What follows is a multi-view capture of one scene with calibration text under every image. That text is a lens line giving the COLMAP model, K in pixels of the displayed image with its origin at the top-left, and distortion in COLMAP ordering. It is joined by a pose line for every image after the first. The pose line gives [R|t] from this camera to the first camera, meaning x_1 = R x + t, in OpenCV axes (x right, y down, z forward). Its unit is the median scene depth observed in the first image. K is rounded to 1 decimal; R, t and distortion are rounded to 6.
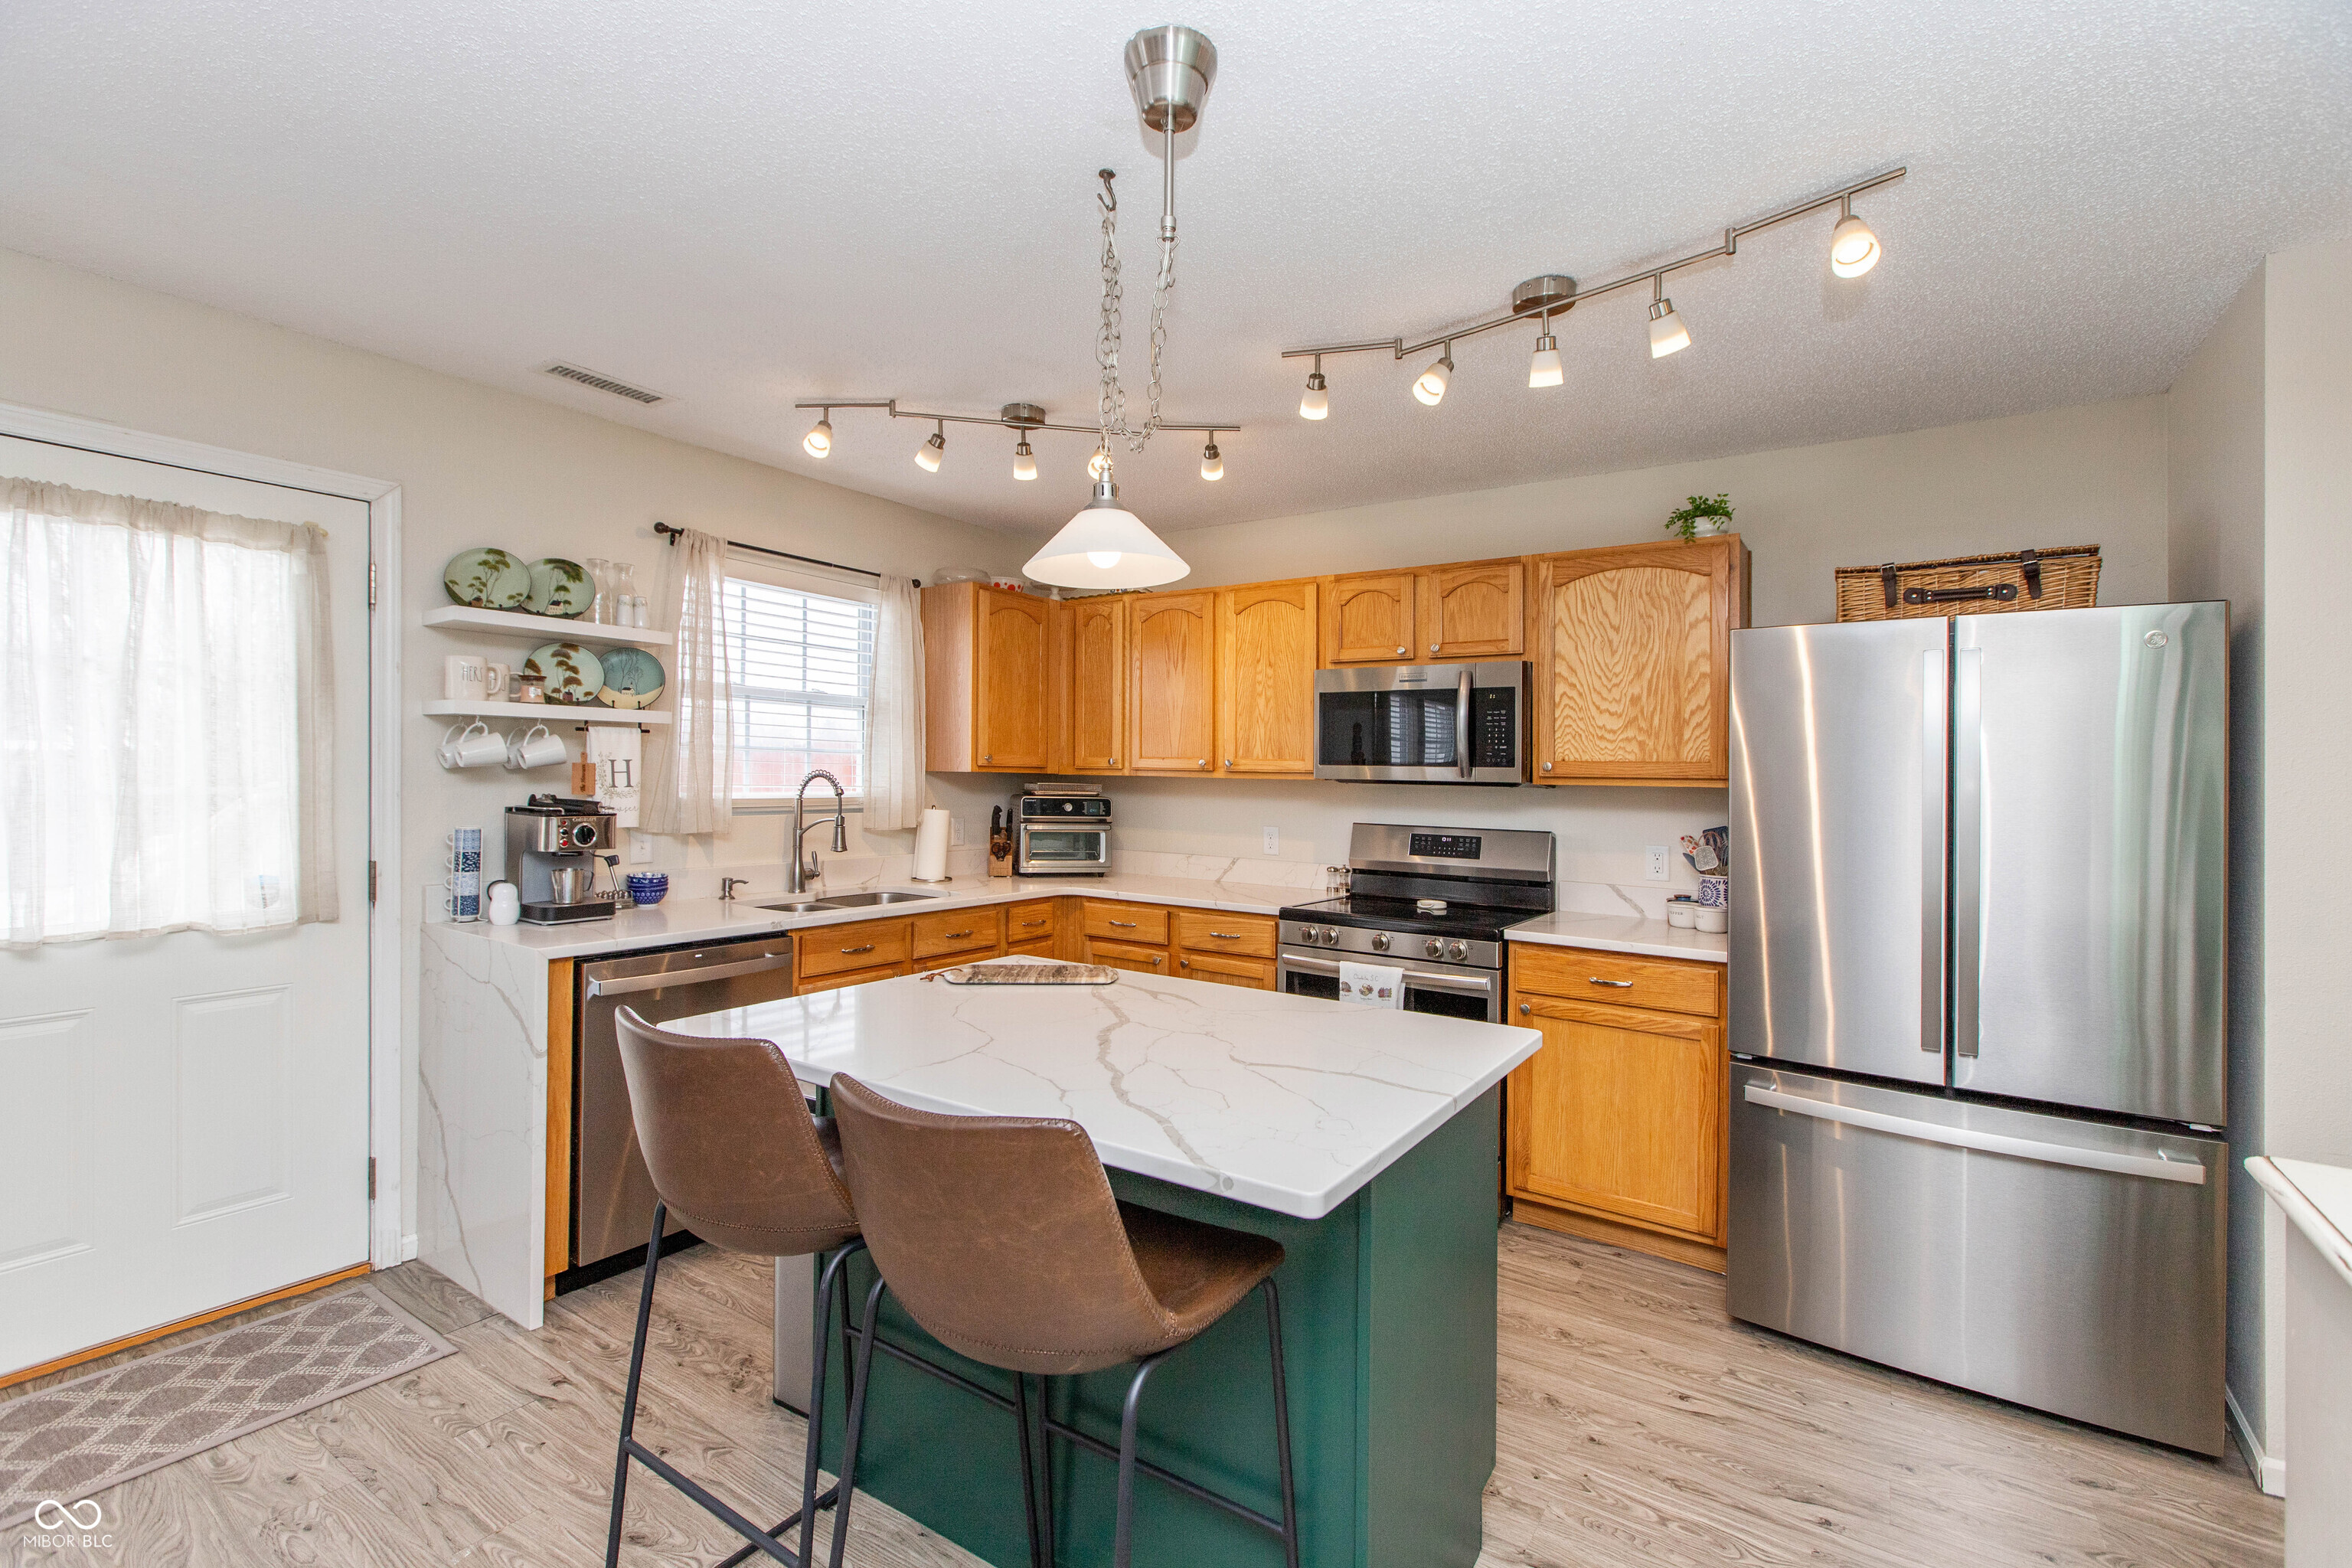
lens RADIAL K [[1059.4, 0, 1176.0], [0, 1059.4, 784.0], [0, 0, 1]] dist [0.000534, 0.000030]
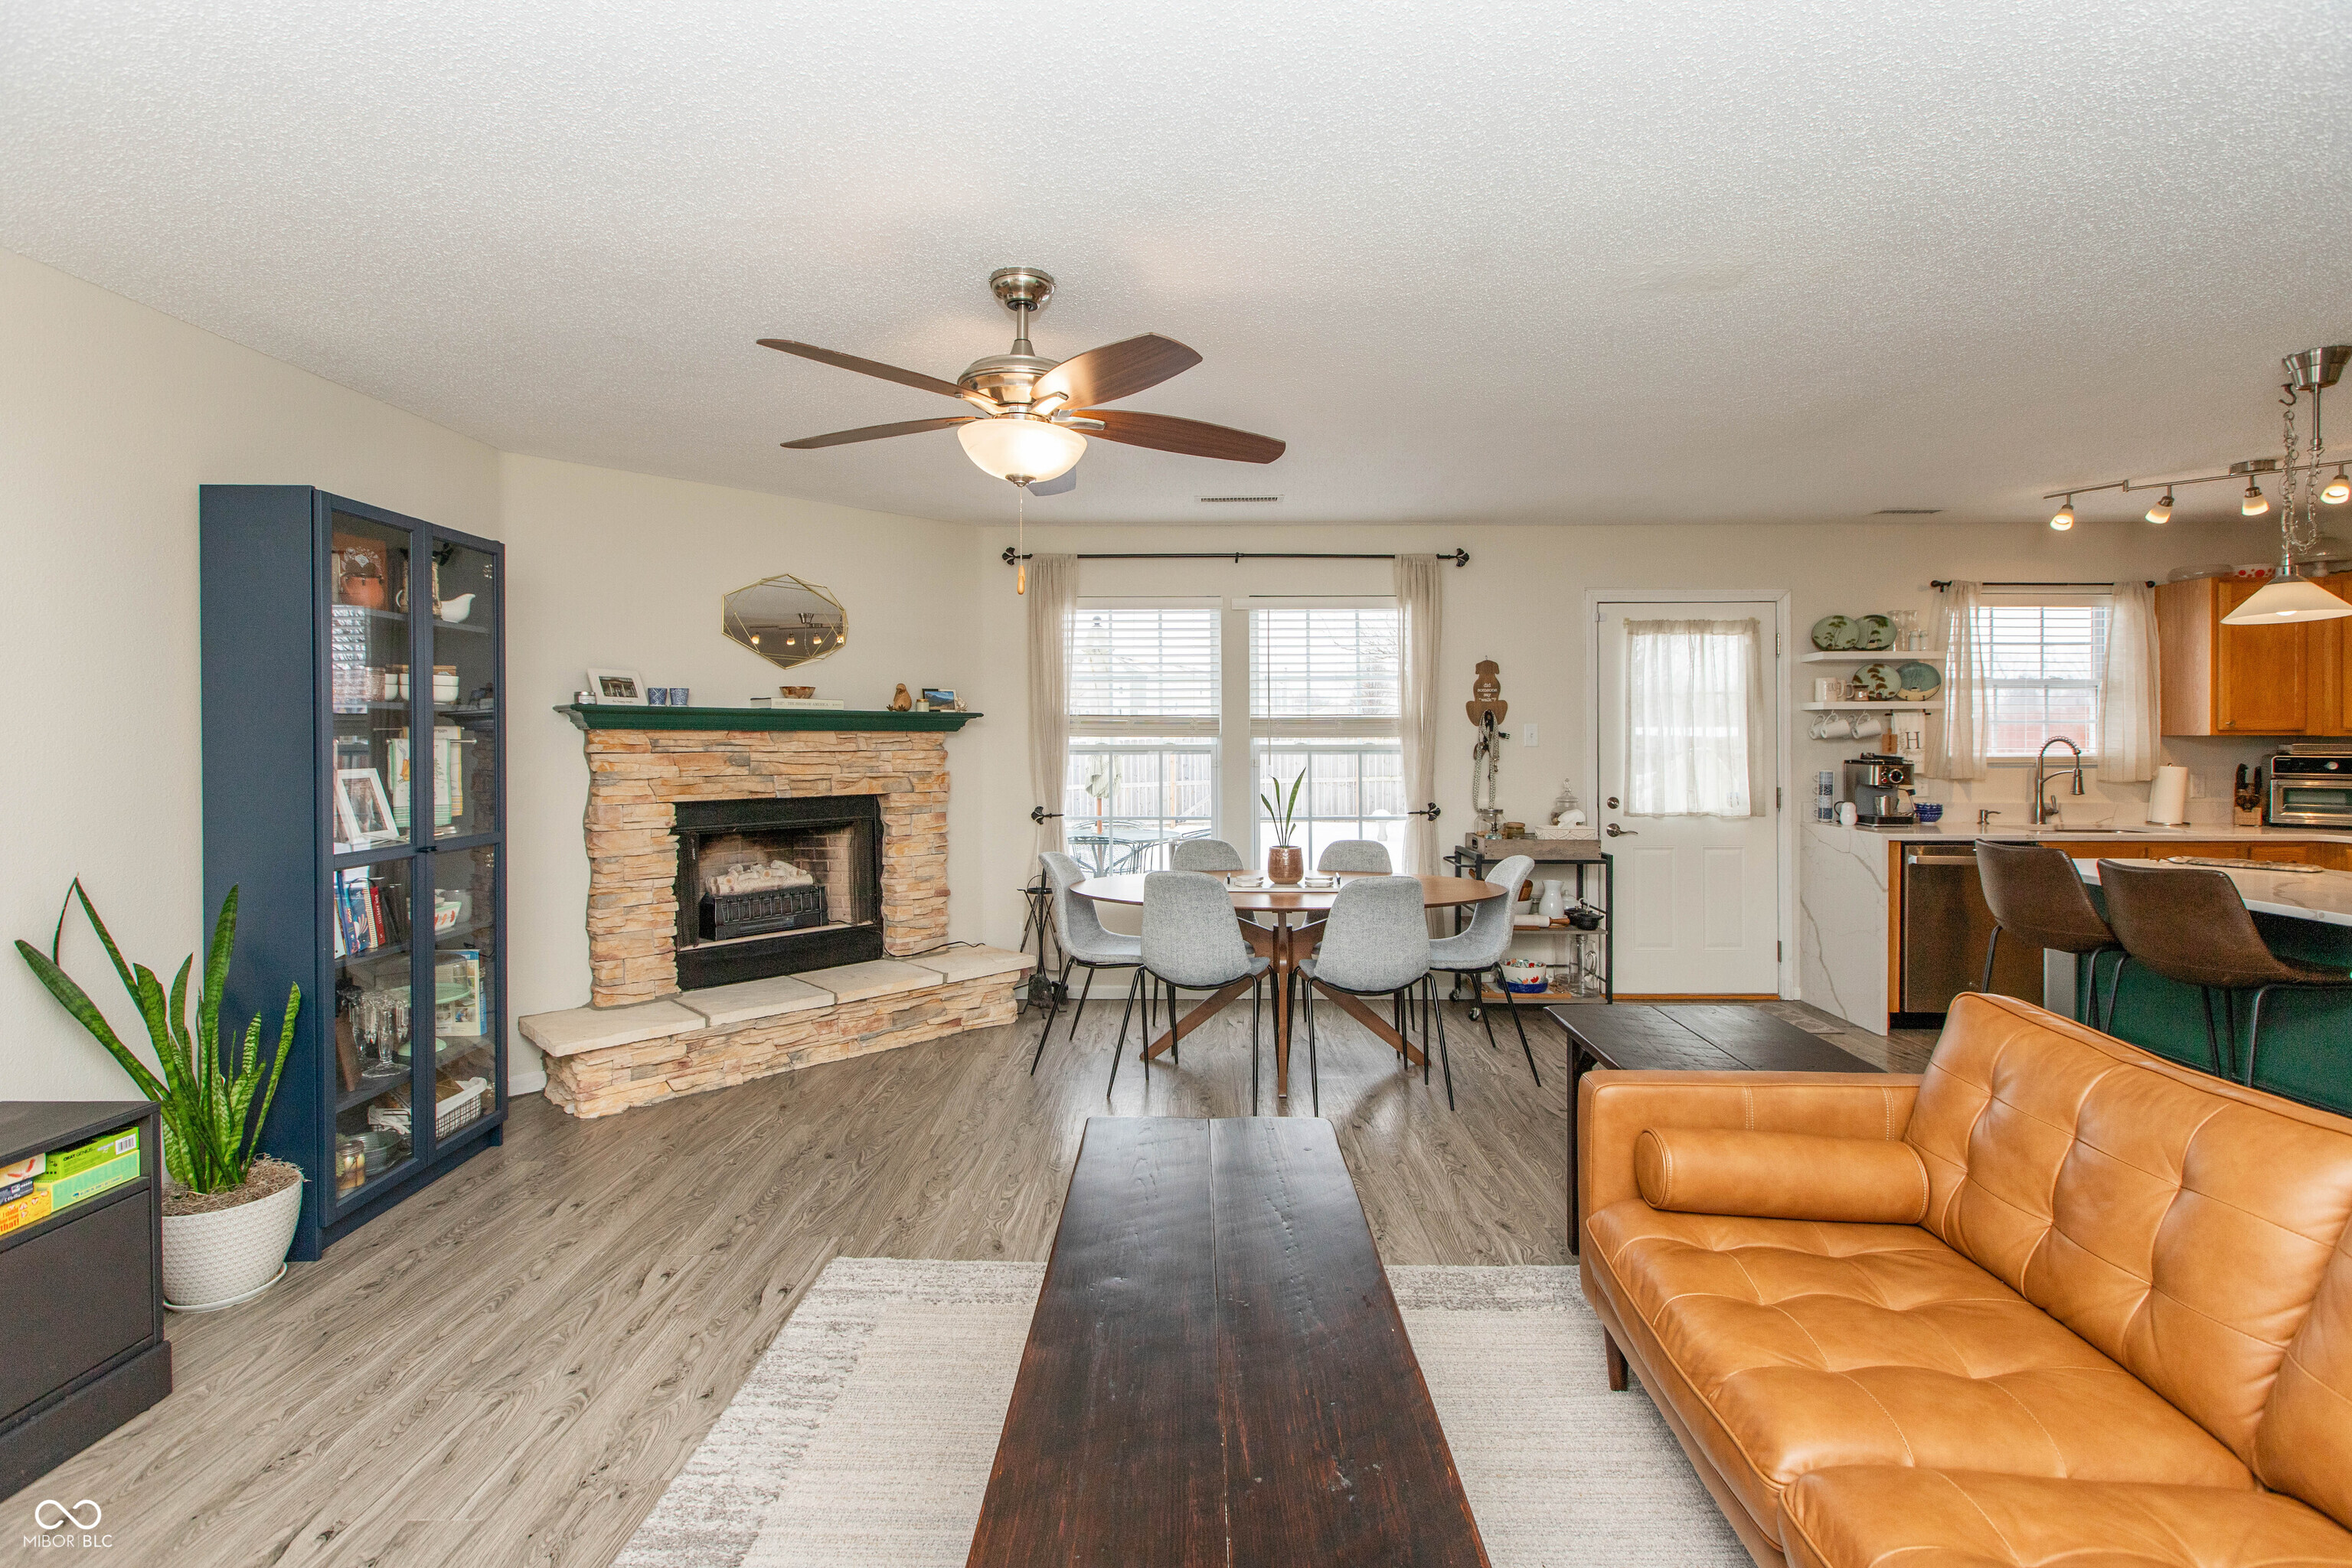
lens RADIAL K [[1069.7, 0, 1182.8], [0, 1069.7, 754.1], [0, 0, 1]] dist [0.003519, -0.000228]
pose [[0.556024, -0.004172, -0.831156, 0.208050], [0.003801, 0.999990, -0.002477, 0.010292], [0.831157, -0.001782, 0.556034, -0.791448]]
